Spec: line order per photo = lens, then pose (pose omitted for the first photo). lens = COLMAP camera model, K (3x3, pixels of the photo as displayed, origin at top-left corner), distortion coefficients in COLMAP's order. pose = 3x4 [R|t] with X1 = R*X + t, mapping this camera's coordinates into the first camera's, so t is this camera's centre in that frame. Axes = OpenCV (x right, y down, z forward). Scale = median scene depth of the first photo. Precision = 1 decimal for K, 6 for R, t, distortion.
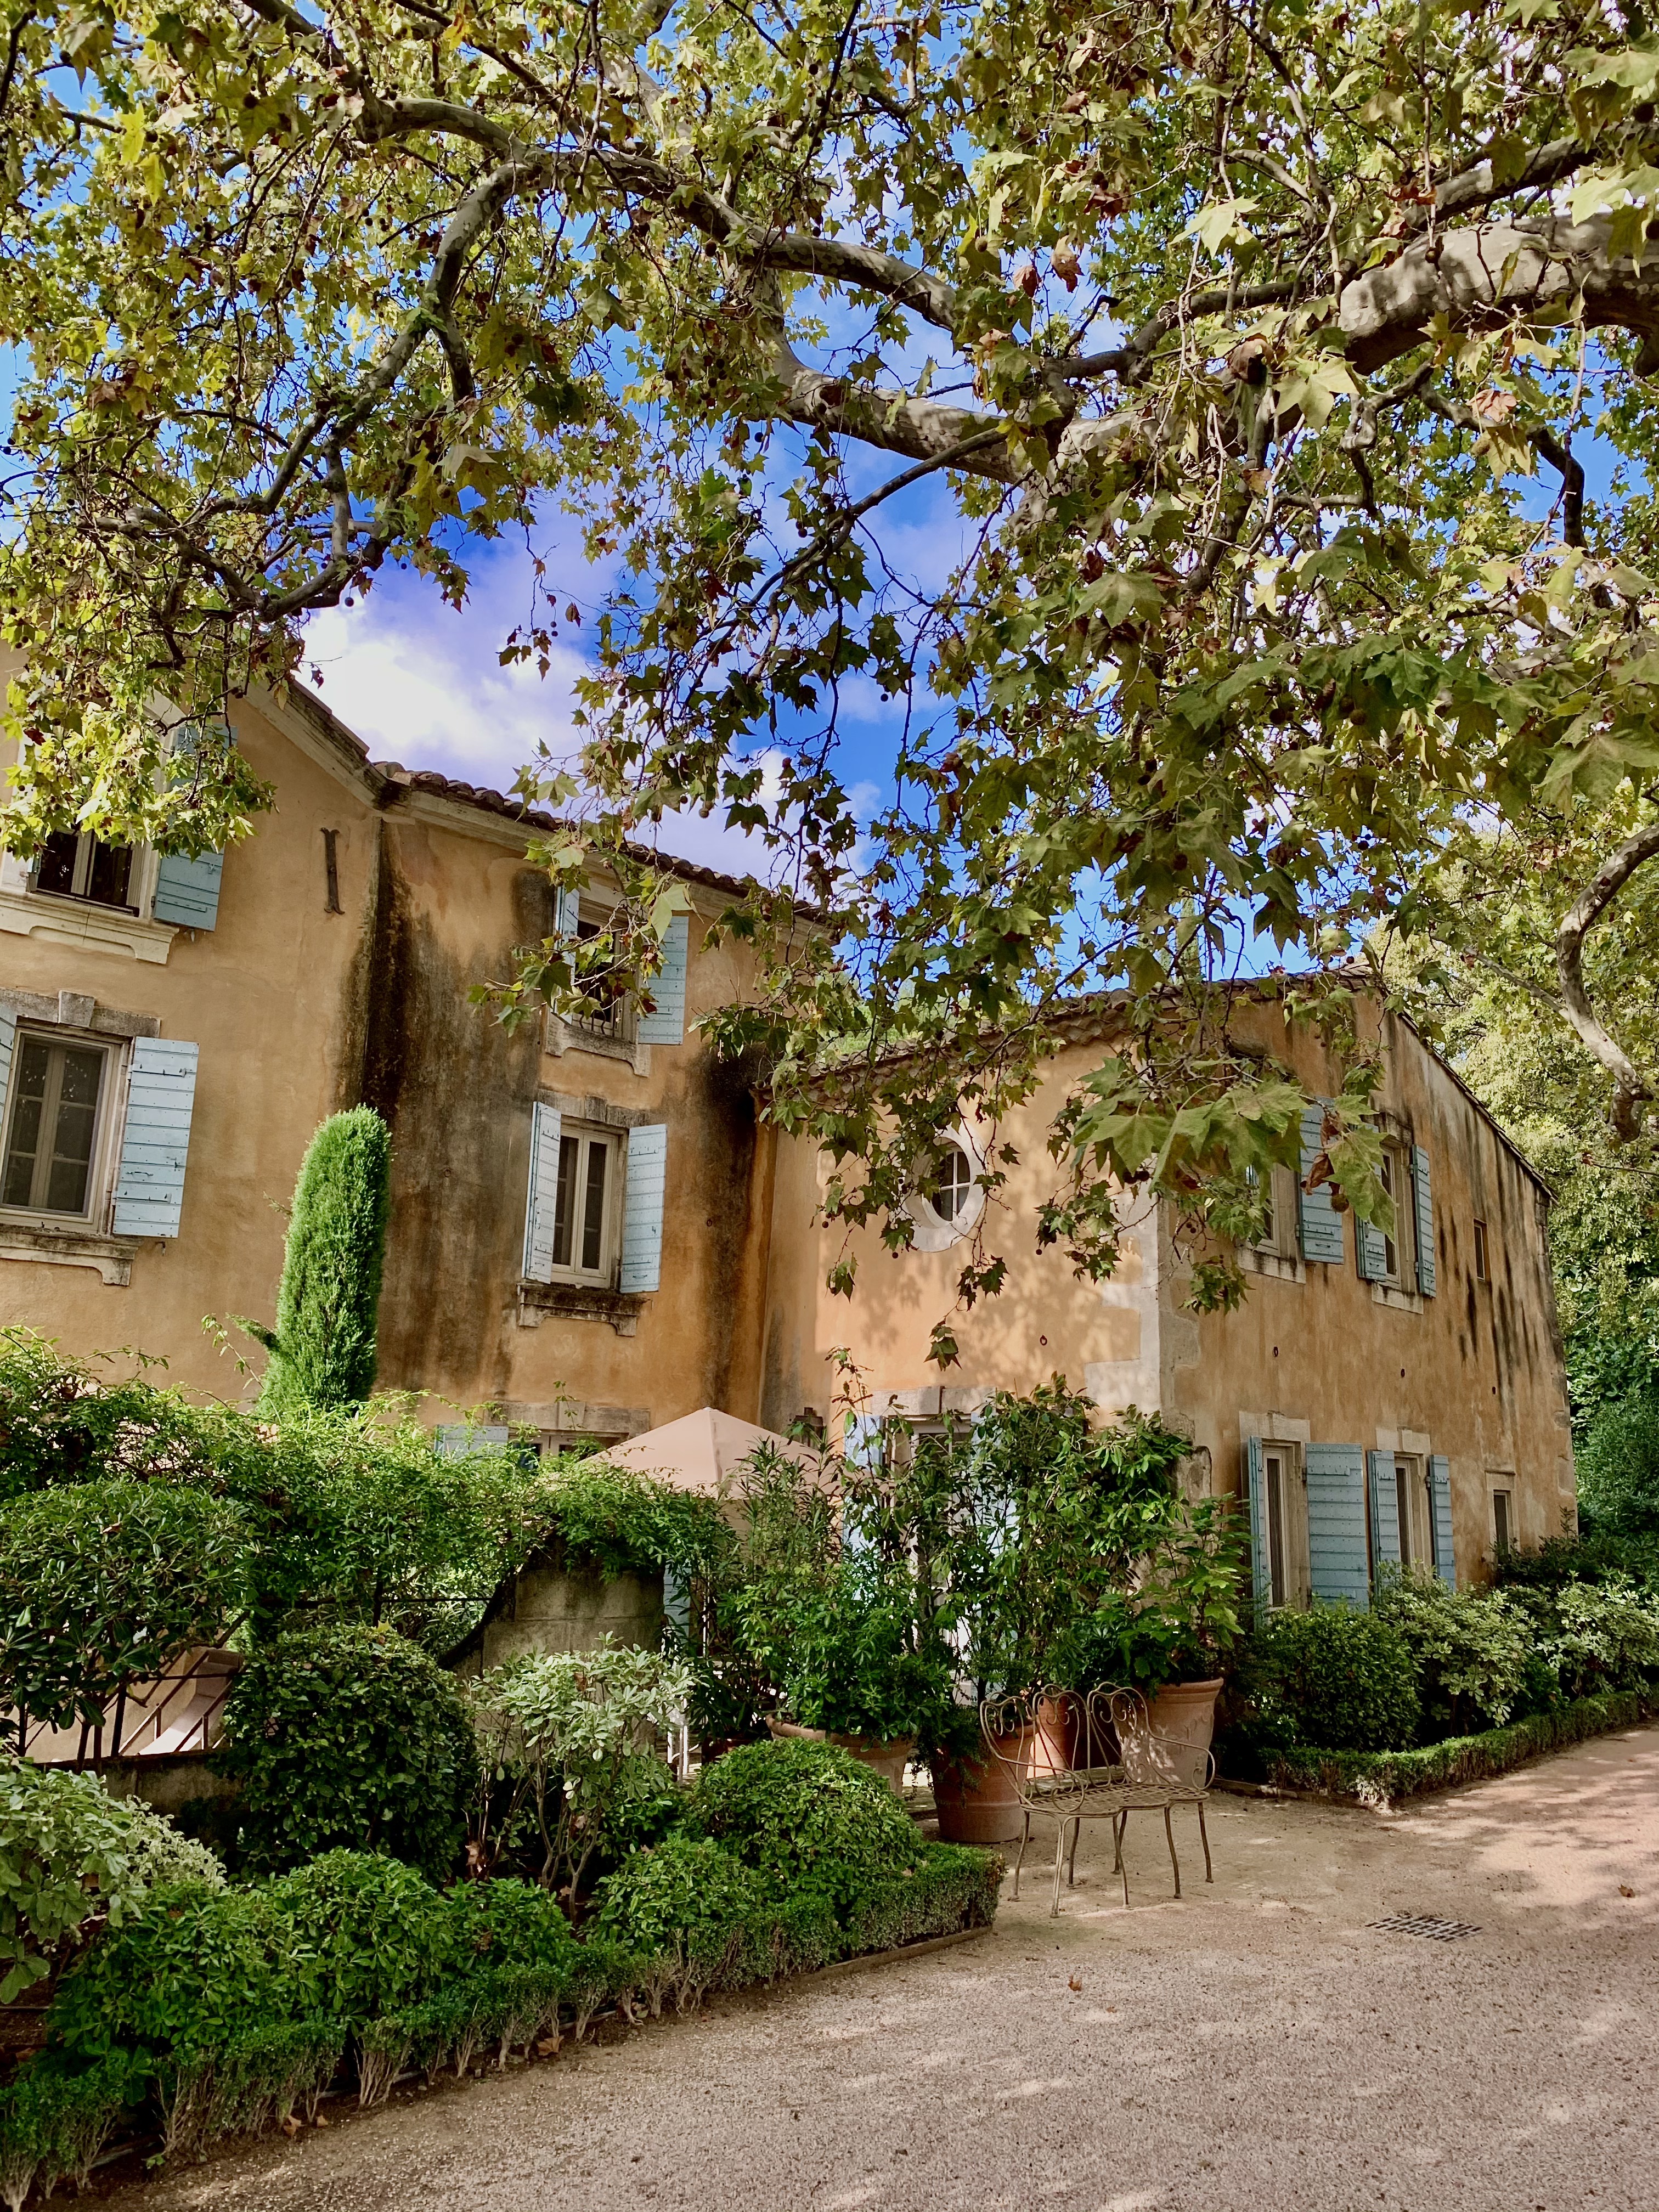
lens RADIAL K [[1672.3, 0, 834.5], [0, 1672.3, 1110.0], [0, 0, 1]] dist [0.021708, -0.016836]
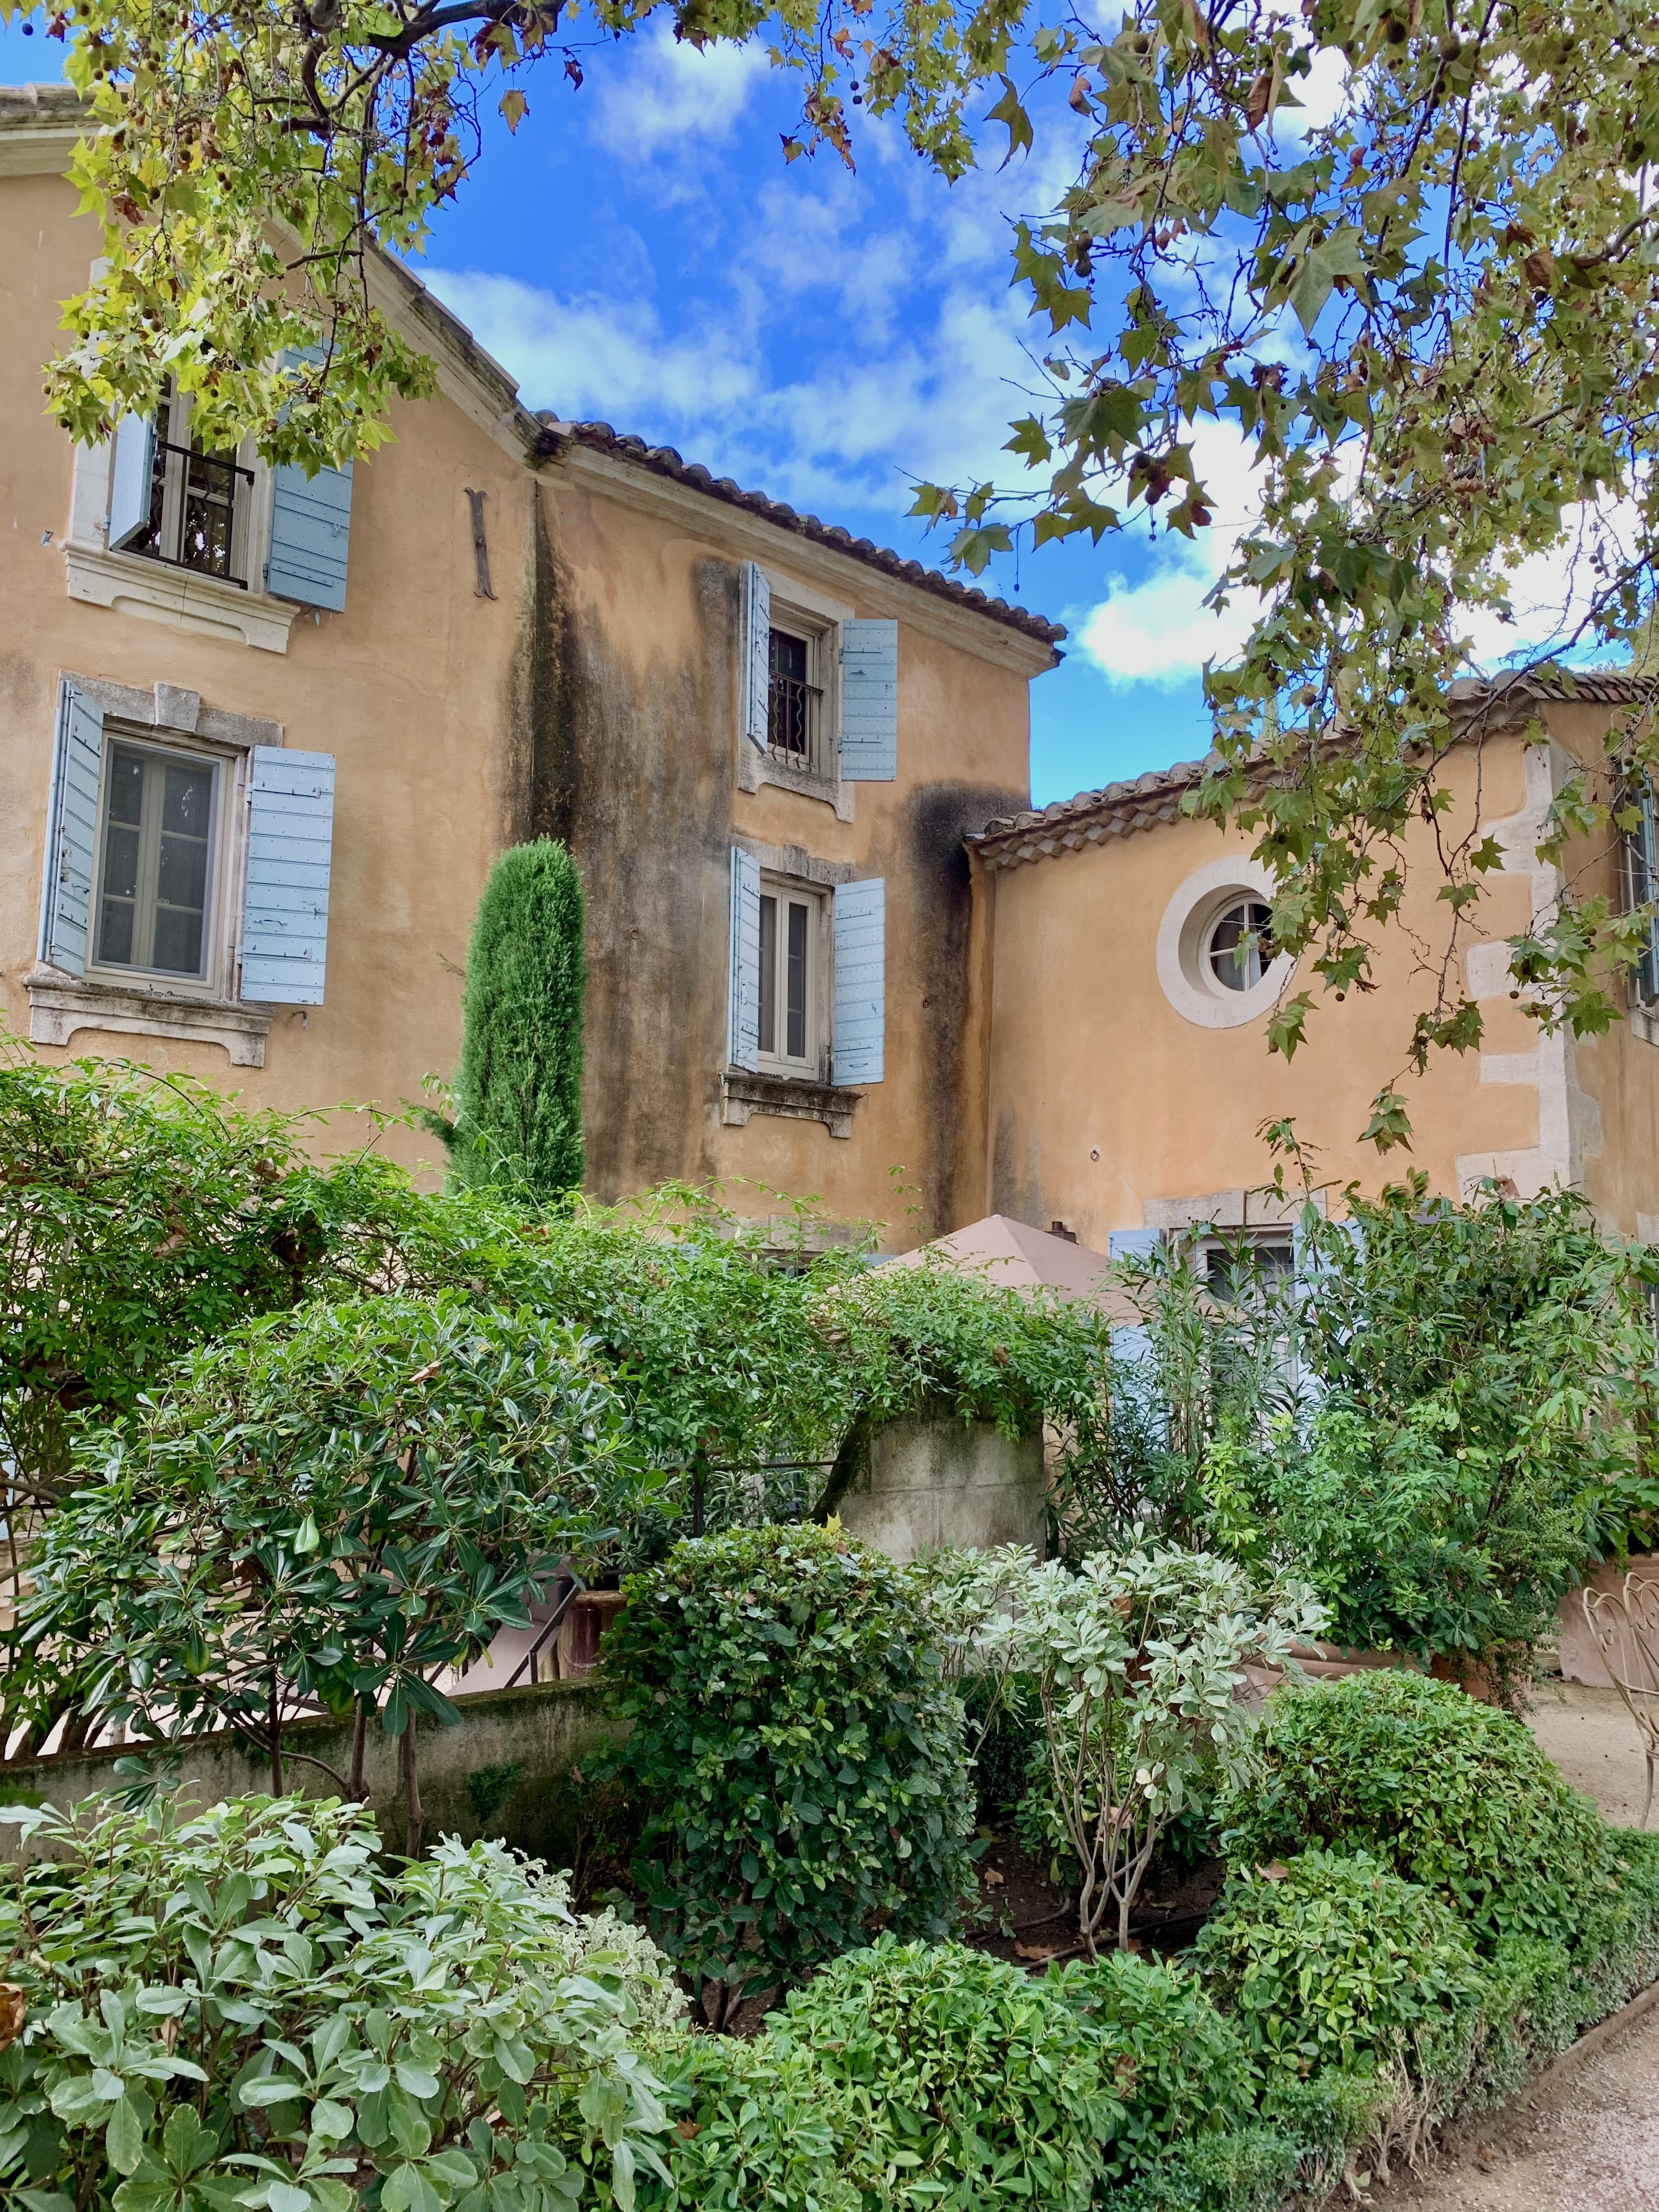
lens RADIAL K [[1672.3, 0, 827.0], [0, 1672.3, 1101.6], [0, 0, 1]] dist [0.021708, -0.016836]
pose [[0.999721, -0.015791, -0.017553, -0.140429], [0.017261, 0.996060, 0.086991, 0.054886], [0.016110, -0.087270, 0.996054, 0.220963]]
